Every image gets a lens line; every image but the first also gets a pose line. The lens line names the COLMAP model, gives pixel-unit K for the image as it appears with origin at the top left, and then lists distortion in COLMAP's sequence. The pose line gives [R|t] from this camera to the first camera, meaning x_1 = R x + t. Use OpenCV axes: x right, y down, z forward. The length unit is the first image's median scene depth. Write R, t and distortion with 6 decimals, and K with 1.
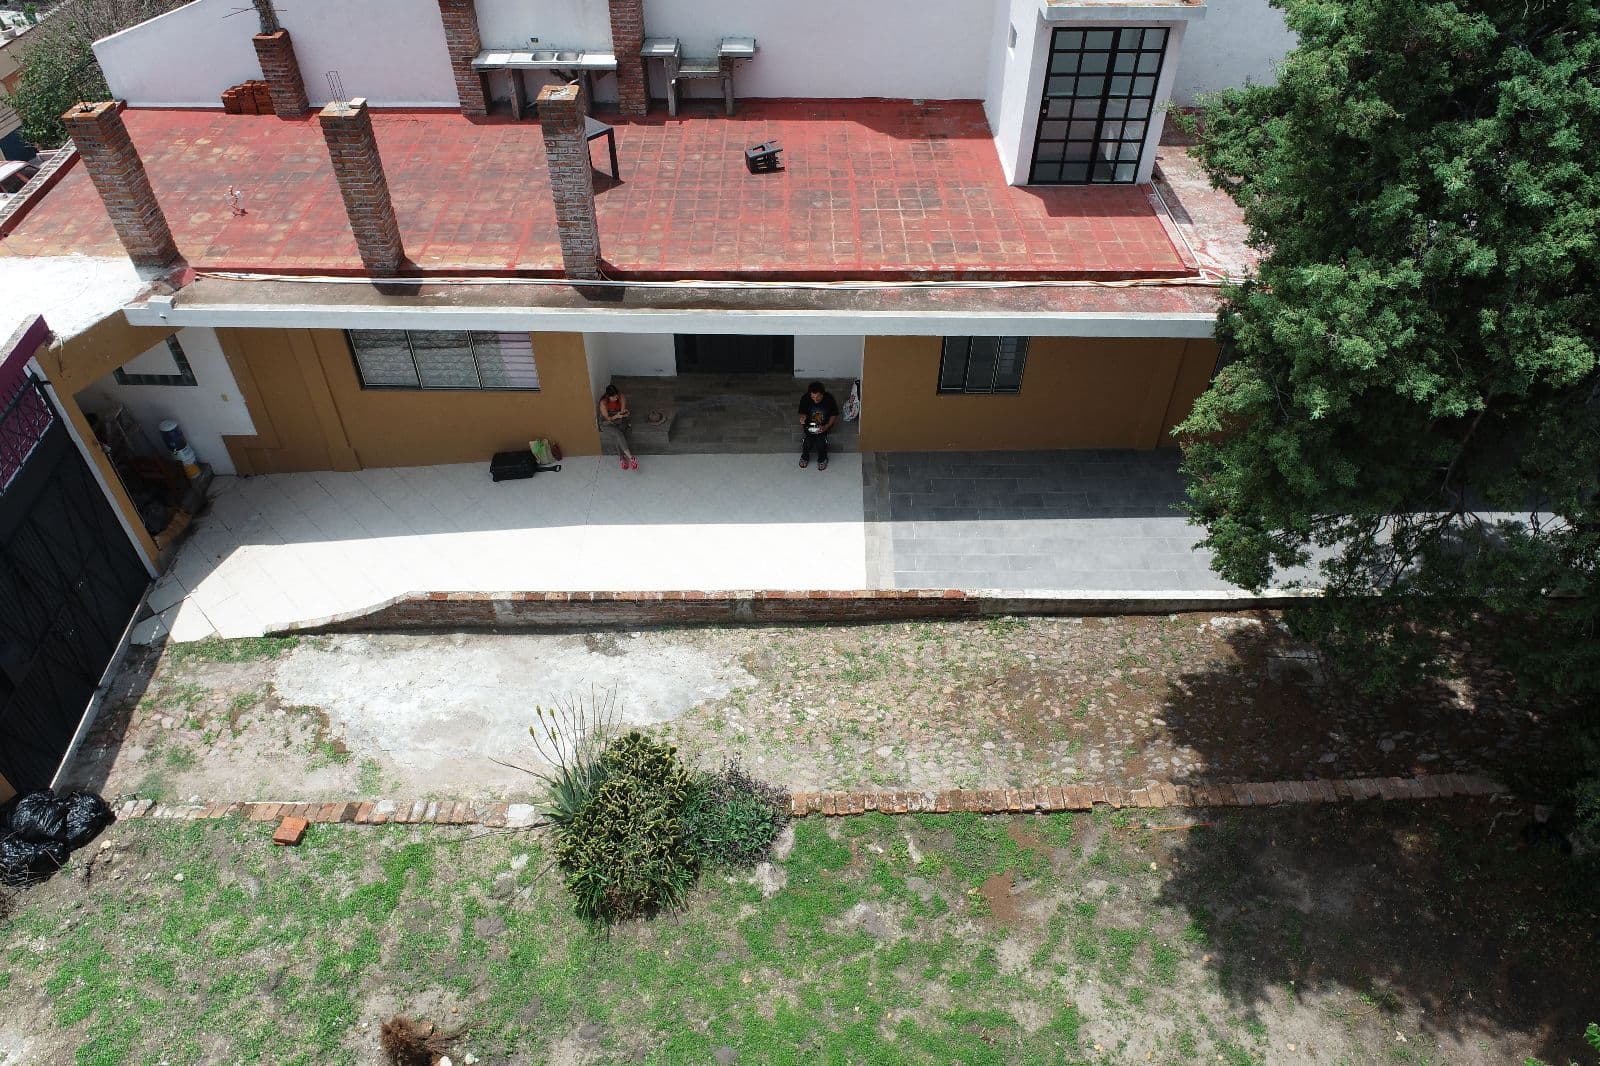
lens RADIAL K [[1084.8, 0, 796.8], [0, 1084.8, 532.6], [0, 0, 1]] dist [-0.012615, 0.009878]
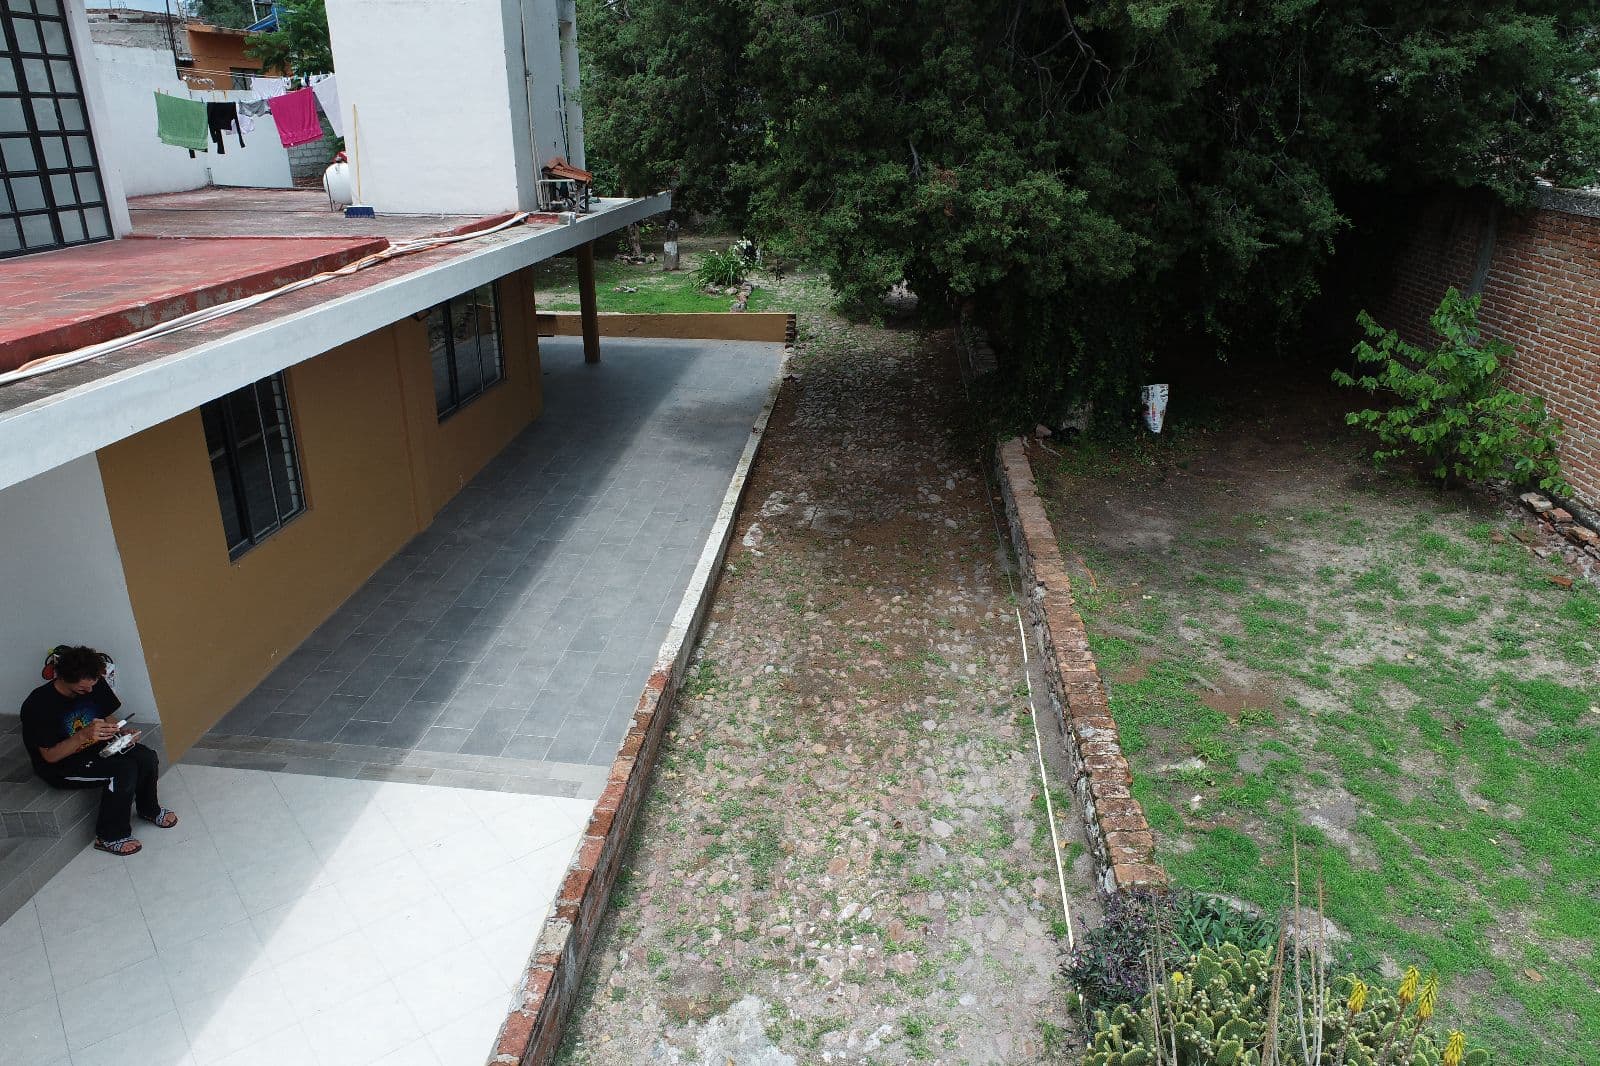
lens RADIAL K [[1084.8, 0, 796.4], [0, 1084.8, 525.7], [0, 0, 1]] dist [-0.012615, 0.009878]
pose [[0.083686, -0.361325, 0.928677, -0.399381], [0.673791, 0.707131, 0.214410, -0.085815], [-0.734168, 0.607791, 0.302634, 0.785682]]
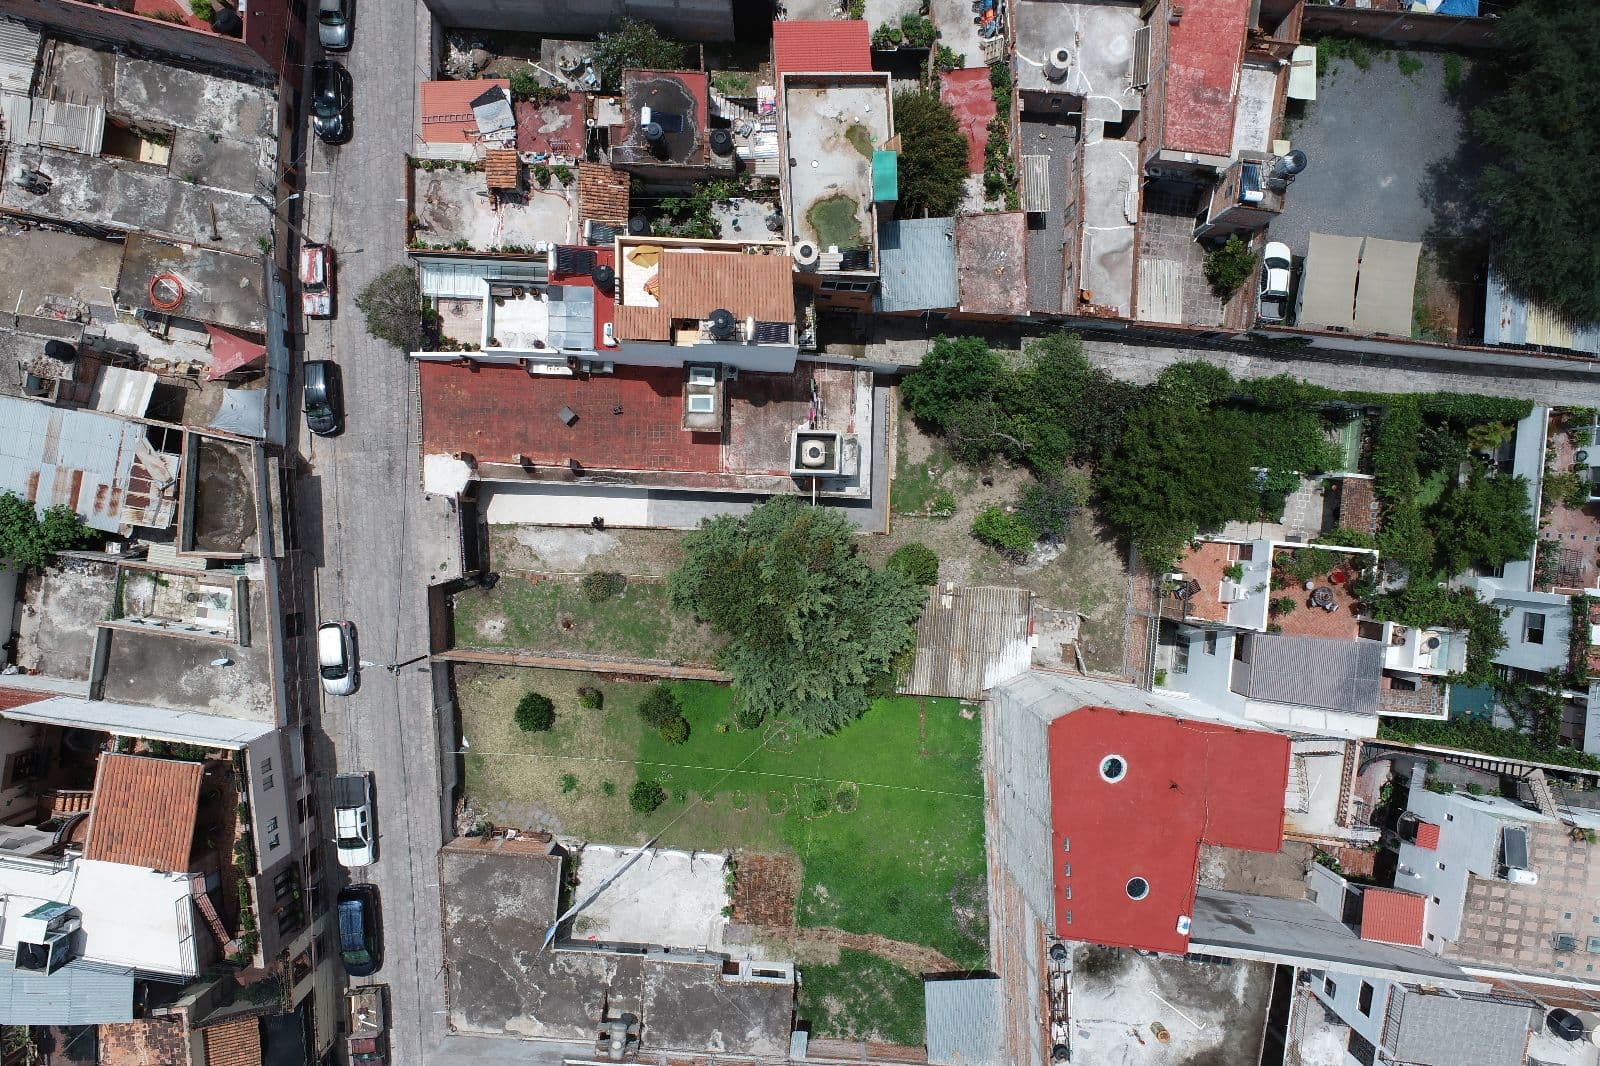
lens RADIAL K [[1084.8, 0, 794.8], [0, 1084.8, 532.0], [0, 0, 1]] dist [-0.012615, 0.009878]
pose [[0.999150, 0.034683, 0.022260, 0.641404], [-0.039794, 0.671451, 0.739980, -3.606854], [0.010718, -0.740237, 0.672260, -2.232814]]
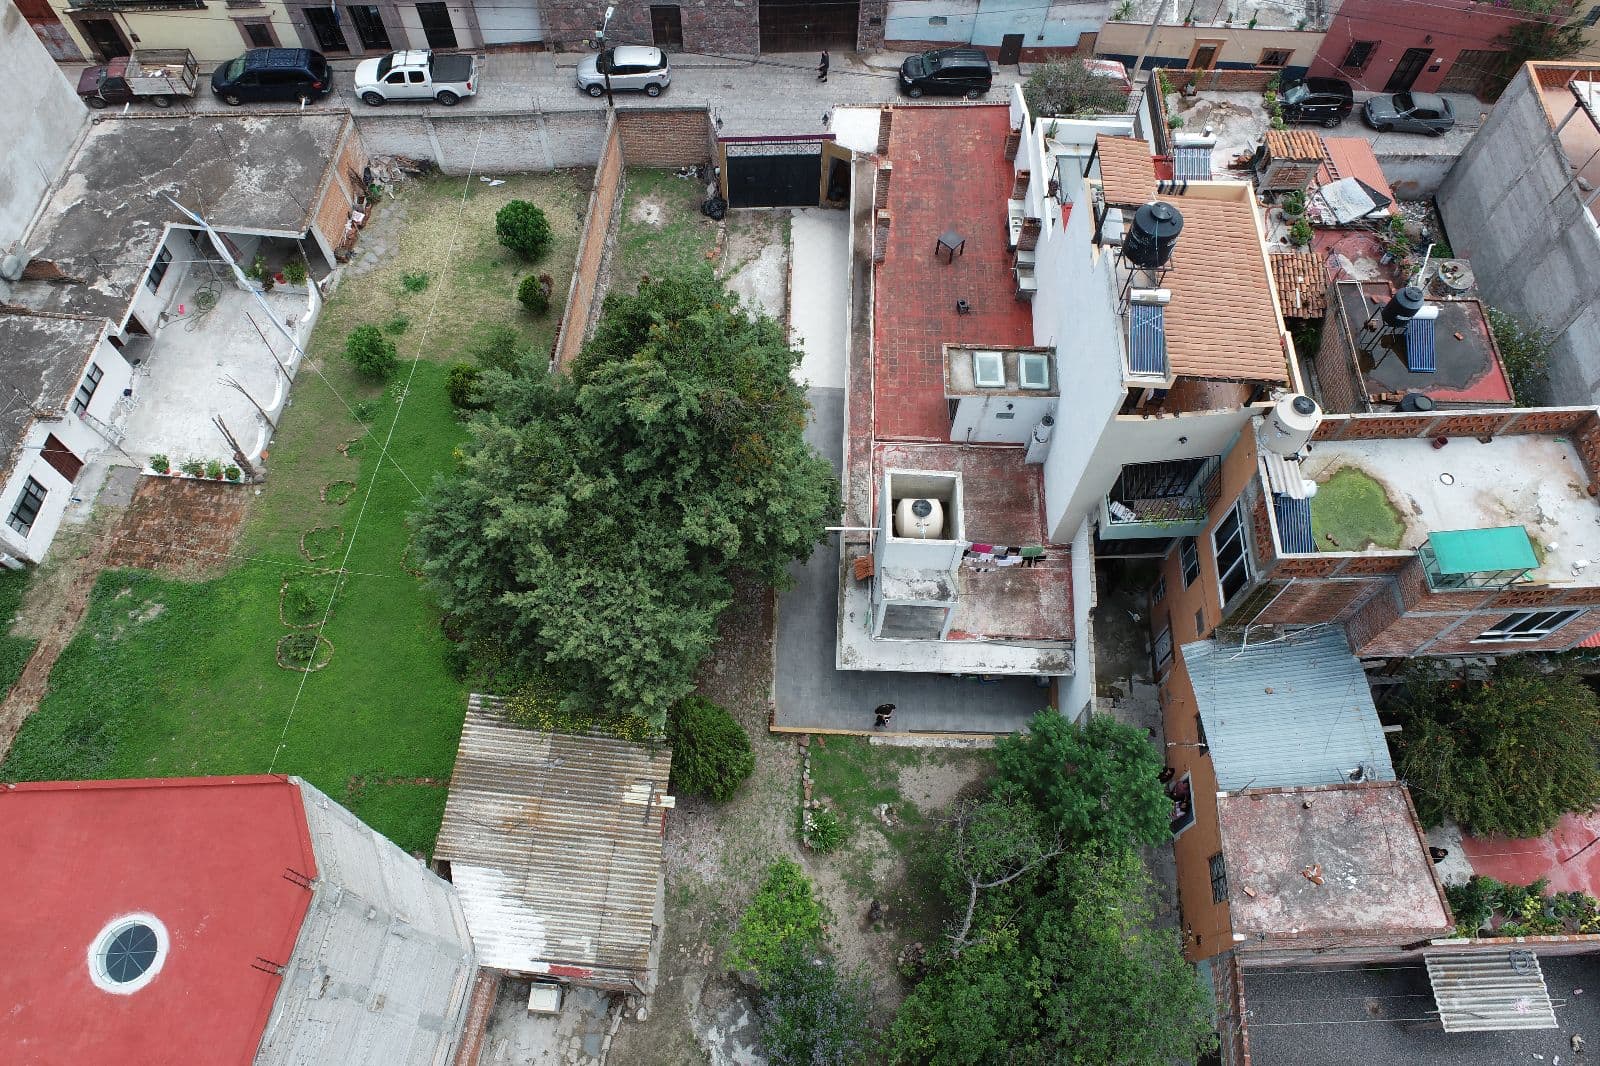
lens RADIAL K [[1084.8, 0, 796.0], [0, 1084.8, 533.8], [0, 0, 1]] dist [-0.012615, 0.009878]
pose [[-0.035709, 0.879010, -0.475464, 2.031998], [-0.691465, 0.321766, 0.646794, -1.929824], [0.721527, 0.351863, 0.596315, -0.667802]]
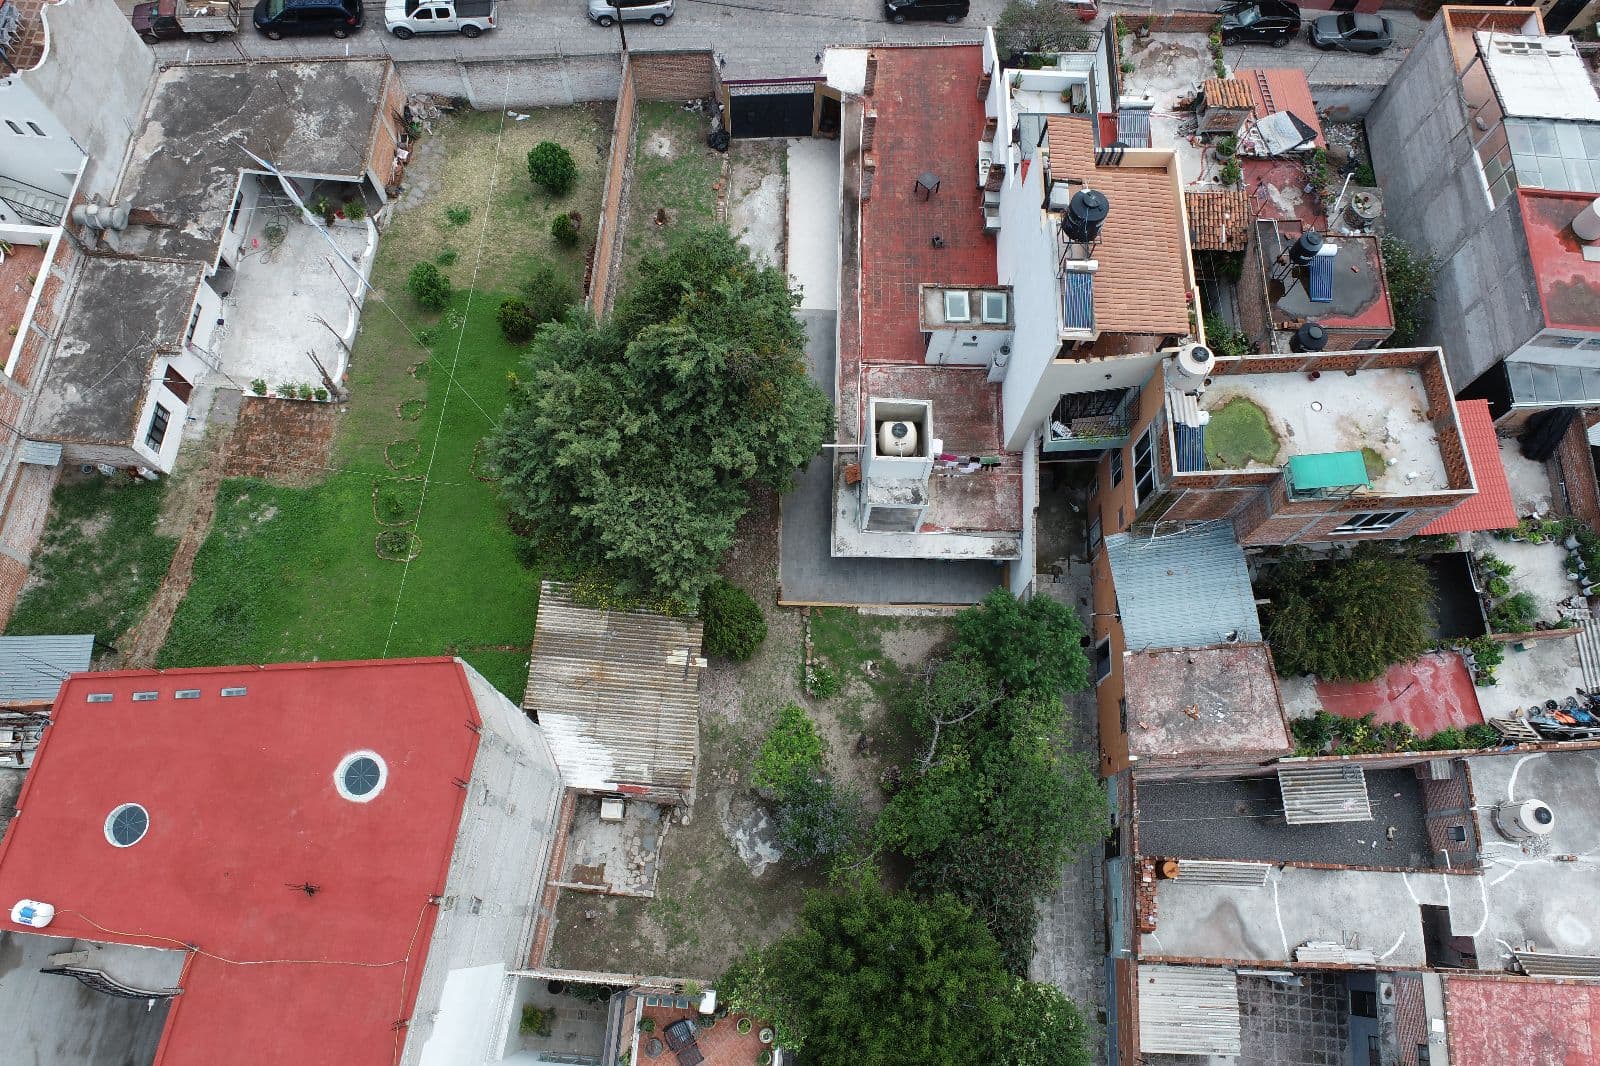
lens RADIAL K [[1084.8, 0, 796.1], [0, 1084.8, 532.3], [0, 0, 1]] dist [-0.012615, 0.009878]
pose [[-0.022005, 0.938034, -0.345845, 2.136280], [-0.696203, 0.233889, 0.678673, -2.361542], [0.717508, 0.255712, 0.647915, -1.134876]]
